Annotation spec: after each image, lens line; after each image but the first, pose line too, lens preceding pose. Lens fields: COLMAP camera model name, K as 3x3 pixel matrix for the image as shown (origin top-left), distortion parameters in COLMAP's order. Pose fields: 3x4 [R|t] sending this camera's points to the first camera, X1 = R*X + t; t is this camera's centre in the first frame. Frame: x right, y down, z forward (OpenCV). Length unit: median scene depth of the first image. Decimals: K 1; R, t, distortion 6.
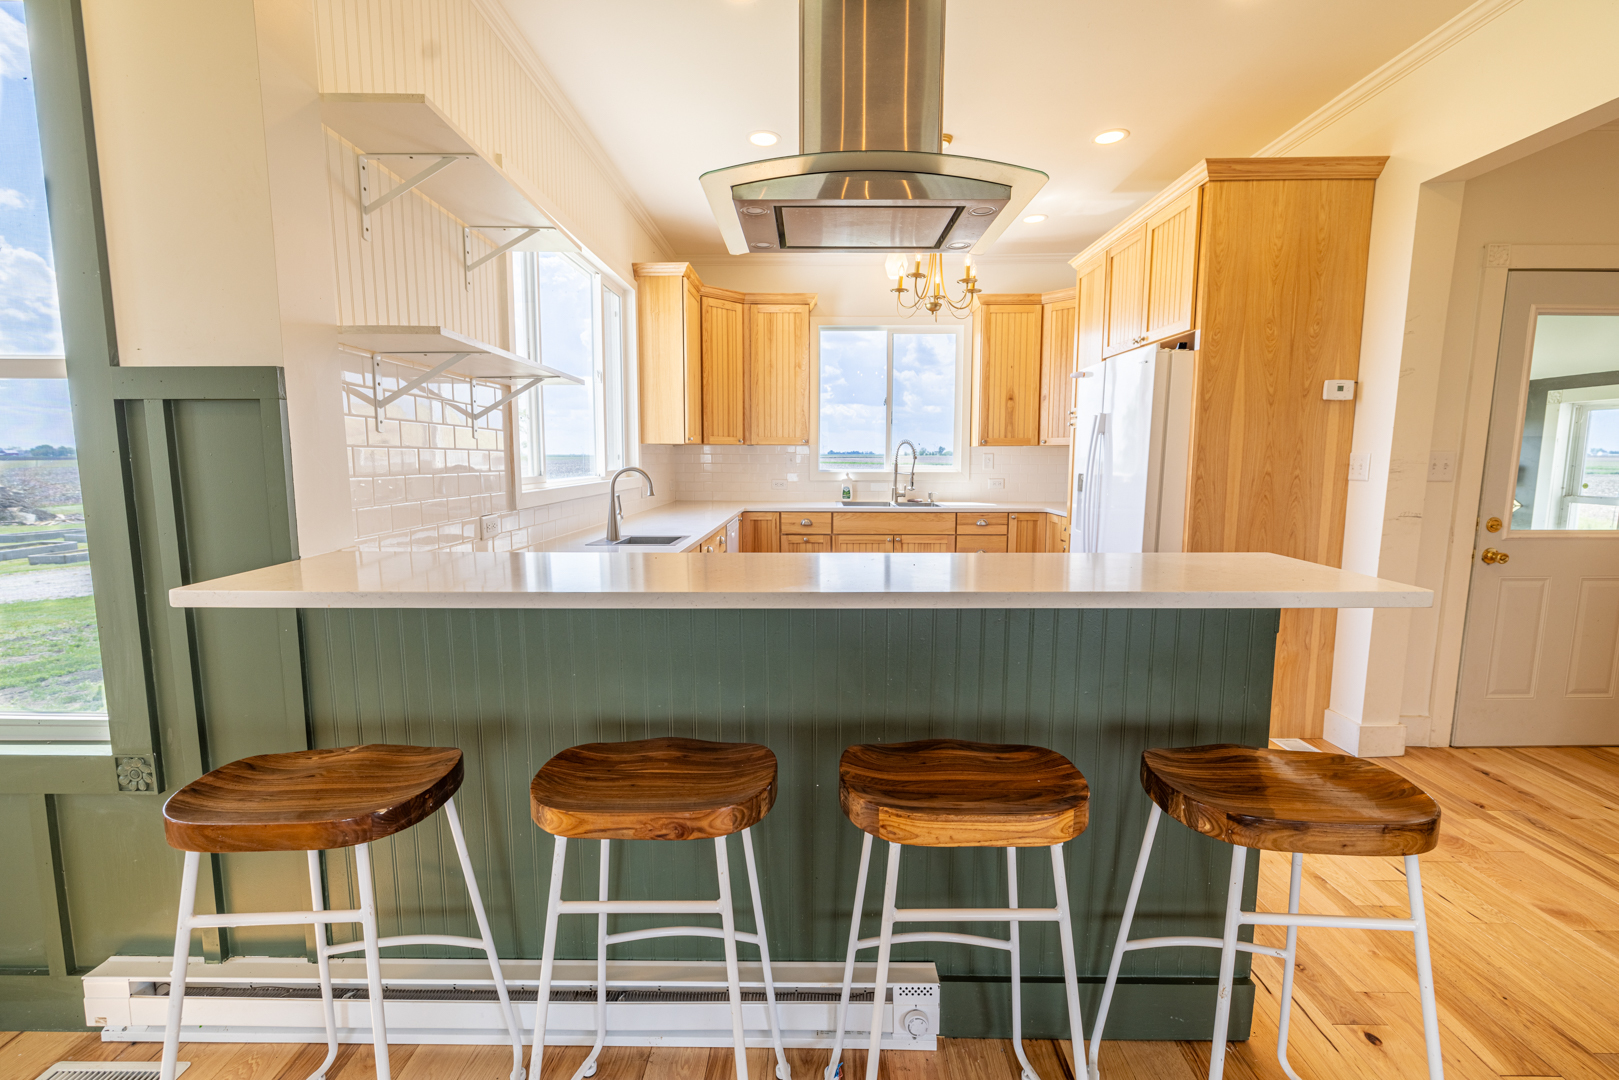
lens RADIAL K [[699.0, 0, 809.5], [0, 699.0, 540.0], [0, 0, 1]] dist [0.014991, 0.000307]
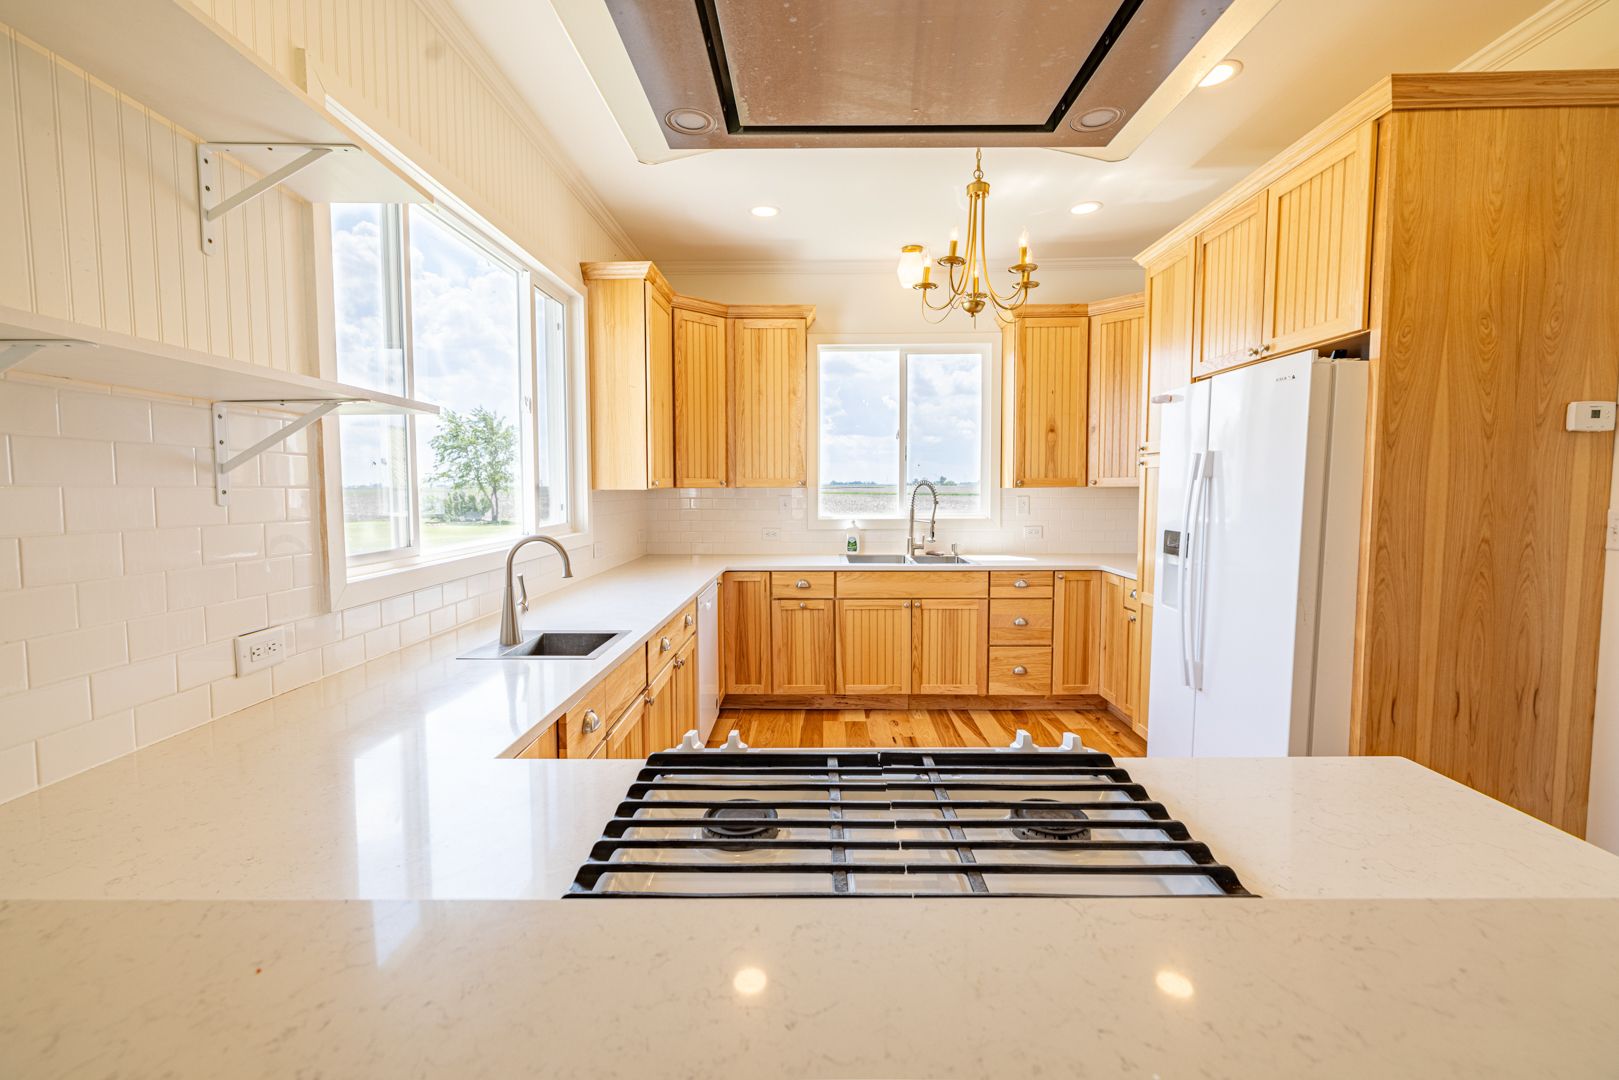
lens RADIAL K [[699.0, 0, 809.5], [0, 699.0, 540.0], [0, 0, 1]] dist [0.014991, 0.000307]
pose [[0.999985, -0.004387, -0.003245, 0.007788], [0.004241, 0.999038, -0.043651, -0.056934], [0.003434, 0.043637, 0.999042, 0.269849]]
